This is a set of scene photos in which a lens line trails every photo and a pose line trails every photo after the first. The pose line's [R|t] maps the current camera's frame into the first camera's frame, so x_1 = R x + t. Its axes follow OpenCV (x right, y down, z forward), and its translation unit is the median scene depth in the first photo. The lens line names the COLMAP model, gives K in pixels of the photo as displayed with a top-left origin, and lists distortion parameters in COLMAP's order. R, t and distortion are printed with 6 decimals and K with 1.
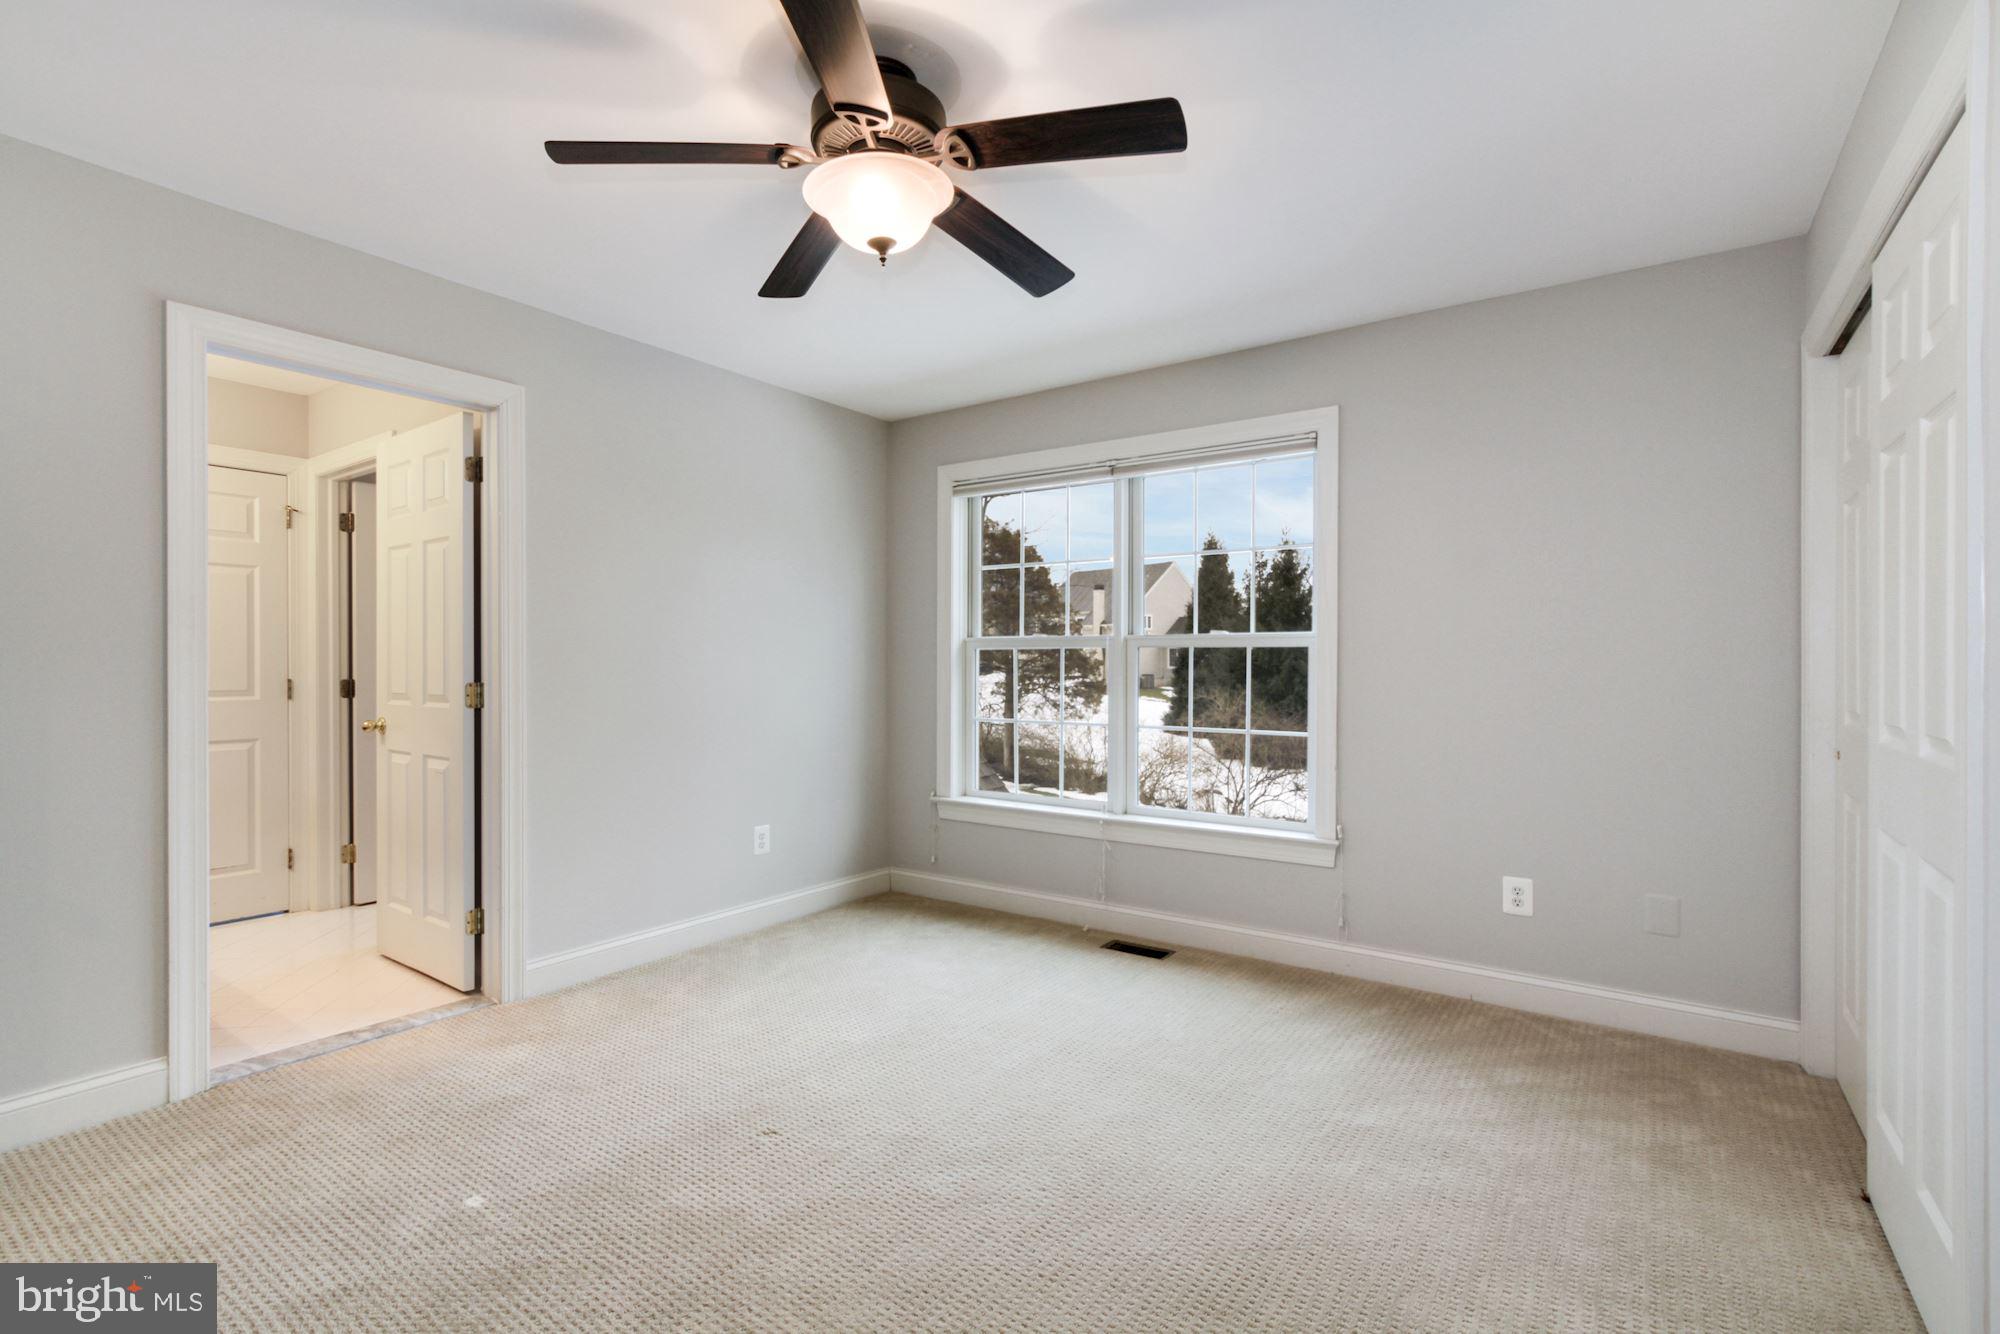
lens RADIAL K [[900.3, 0, 1029.2], [0, 900.3, 666.5], [0, 0, 1]] dist [0.000826, 0.001173]
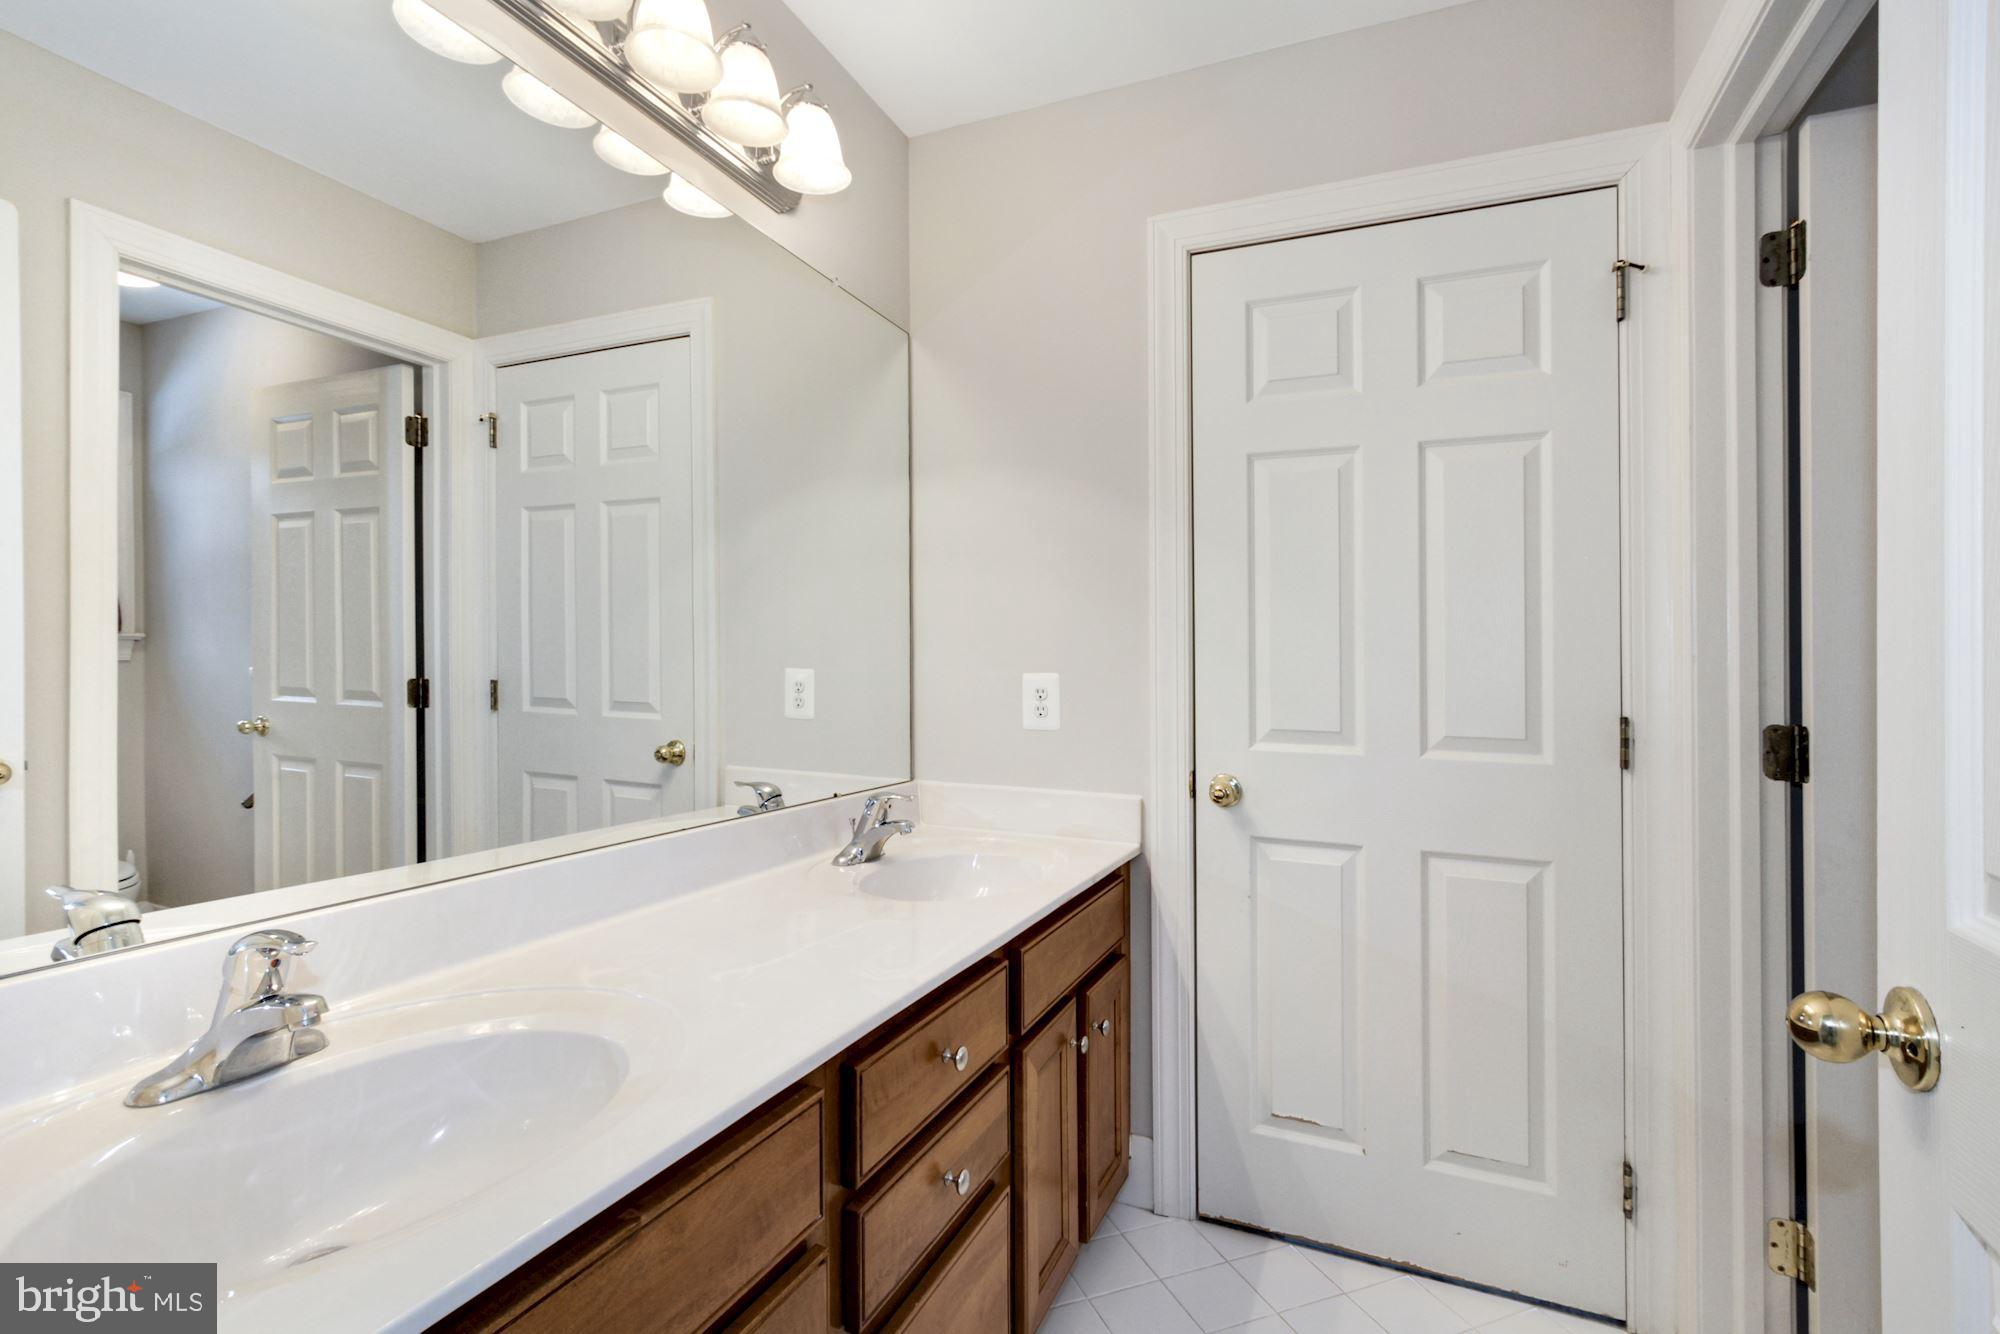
lens RADIAL K [[900.3, 0, 996.6], [0, 900.3, 654.6], [0, 0, 1]] dist [0.000826, 0.001173]
pose [[0.162468, -0.003865, -0.986706, -0.411305], [-0.001341, 0.999991, -0.004138, -0.008704], [0.986713, 0.001995, 0.162461, 0.569873]]
